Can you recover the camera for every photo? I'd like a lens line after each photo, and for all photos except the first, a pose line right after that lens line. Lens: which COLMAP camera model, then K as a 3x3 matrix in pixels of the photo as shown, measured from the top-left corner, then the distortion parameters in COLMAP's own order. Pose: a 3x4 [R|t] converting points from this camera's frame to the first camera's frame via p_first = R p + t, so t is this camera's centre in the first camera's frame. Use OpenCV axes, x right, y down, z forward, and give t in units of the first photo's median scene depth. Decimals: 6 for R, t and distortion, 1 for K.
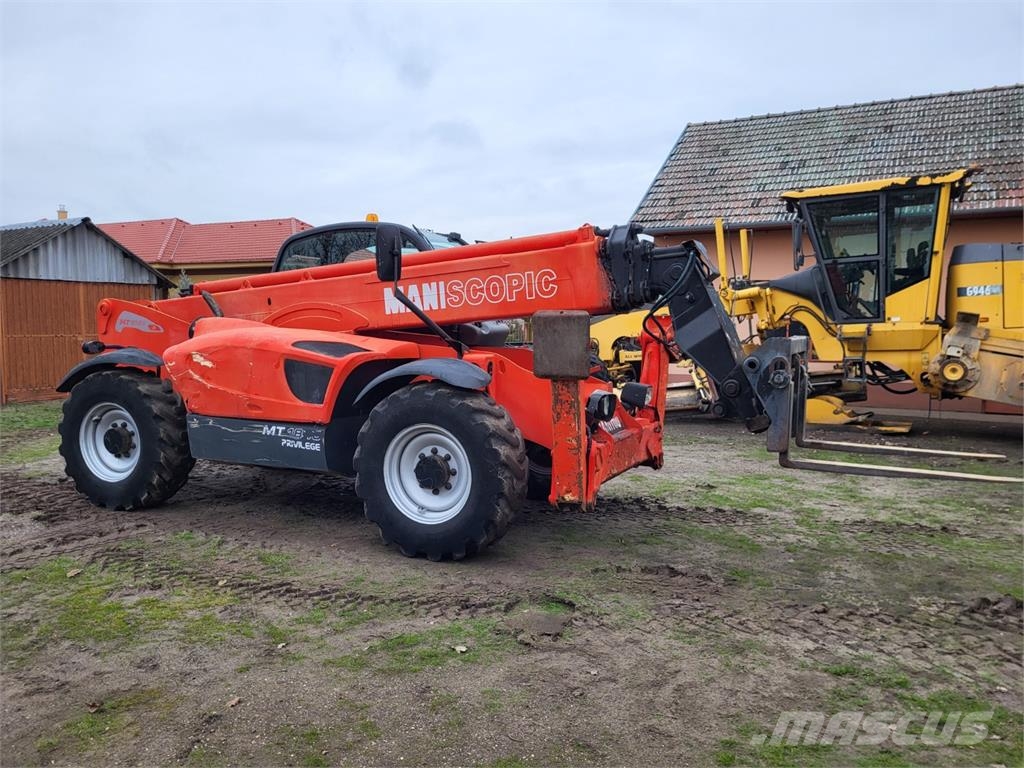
lens RADIAL K [[778.0, 0, 501.9], [0, 778.0, 378.4], [0, 0, 1]] dist [0.044369, -0.026831]
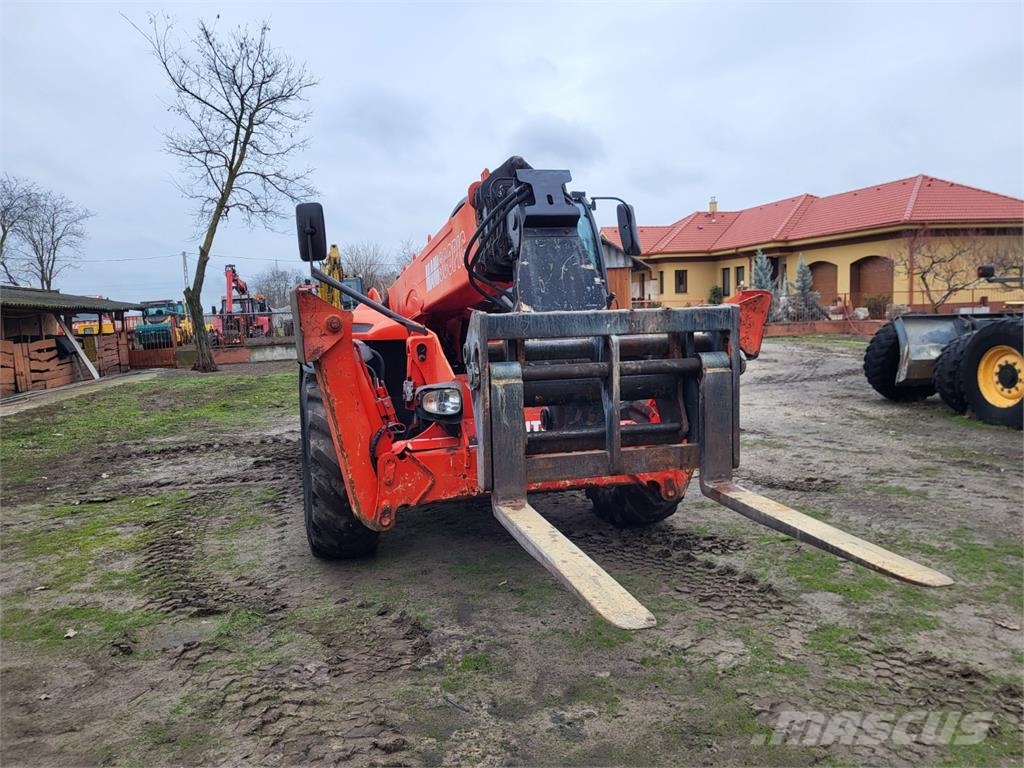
lens RADIAL K [[778.0, 0, 518.1], [0, 778.0, 376.3], [0, 0, 1]] dist [0.044369, -0.026831]
pose [[0.666254, 0.038766, -0.744717, 0.667025], [-0.018062, 0.999194, 0.035854, -0.018102], [0.745506, -0.010437, 0.666417, 0.475127]]
